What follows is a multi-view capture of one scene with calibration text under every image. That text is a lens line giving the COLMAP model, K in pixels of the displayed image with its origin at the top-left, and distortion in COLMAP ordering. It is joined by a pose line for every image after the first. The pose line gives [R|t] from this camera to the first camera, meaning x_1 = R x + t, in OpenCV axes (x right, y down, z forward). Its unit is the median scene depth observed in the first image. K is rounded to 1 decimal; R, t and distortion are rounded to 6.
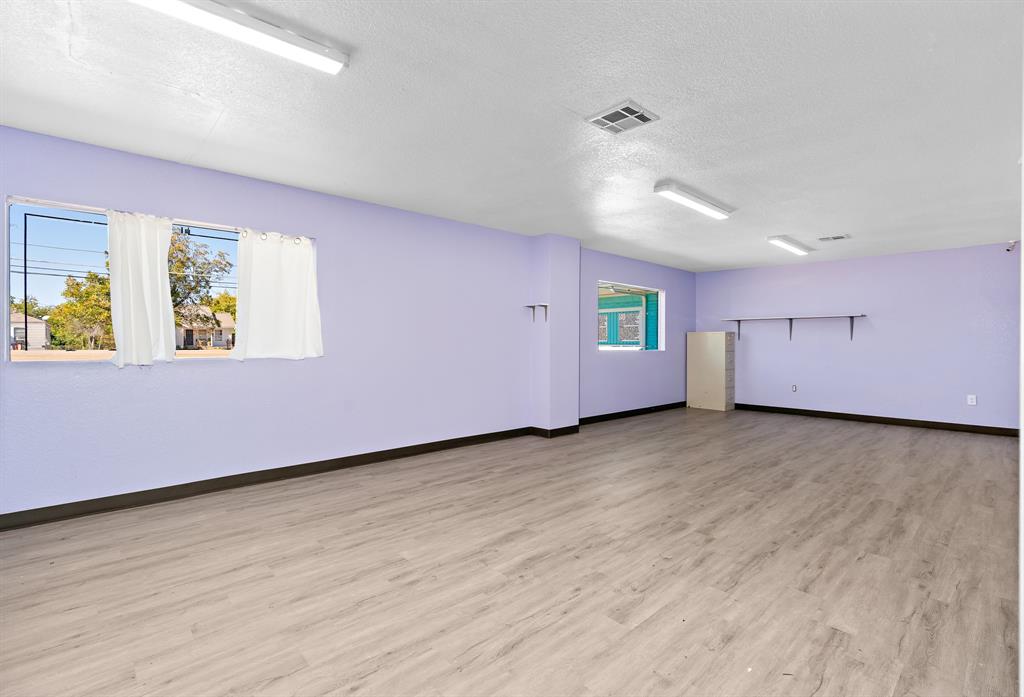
lens RADIAL K [[463.4, 0, 512.0], [0, 463.4, 348.5], [0, 0, 1]] dist [0.000376, 0.000033]
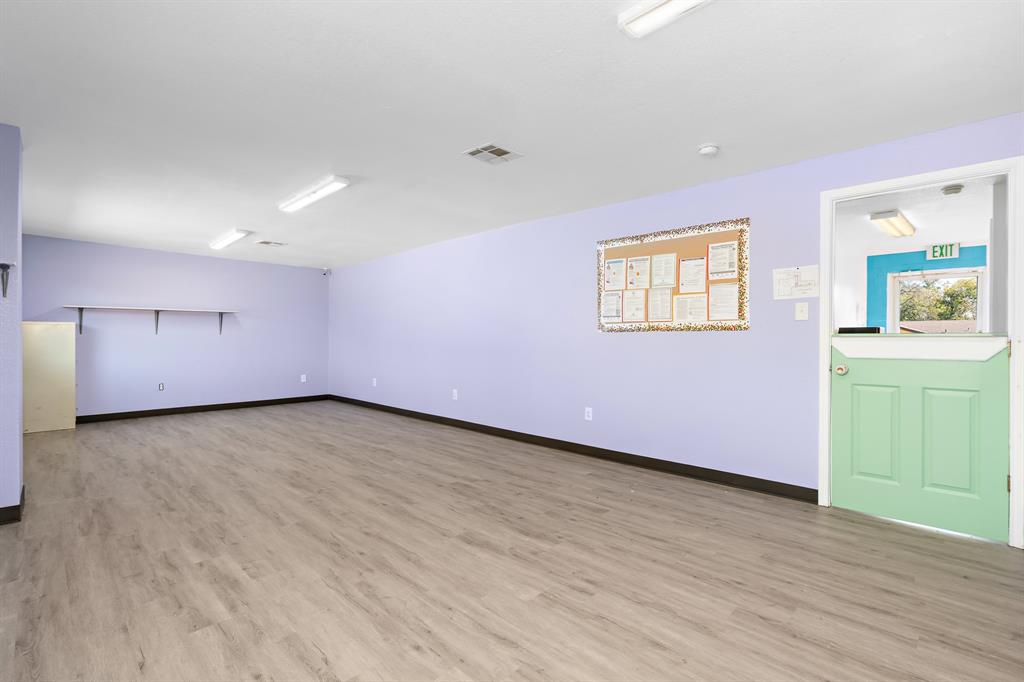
lens RADIAL K [[468.0, 0, 512.0], [0, 468.0, 341.0], [0, 0, 1]] dist [0.000920, 0.000321]
pose [[-0.033925, -0.006101, 0.999406, -0.947210], [0.009279, 0.999936, 0.006419, -0.013630], [-0.999381, 0.009492, -0.033867, 0.941411]]
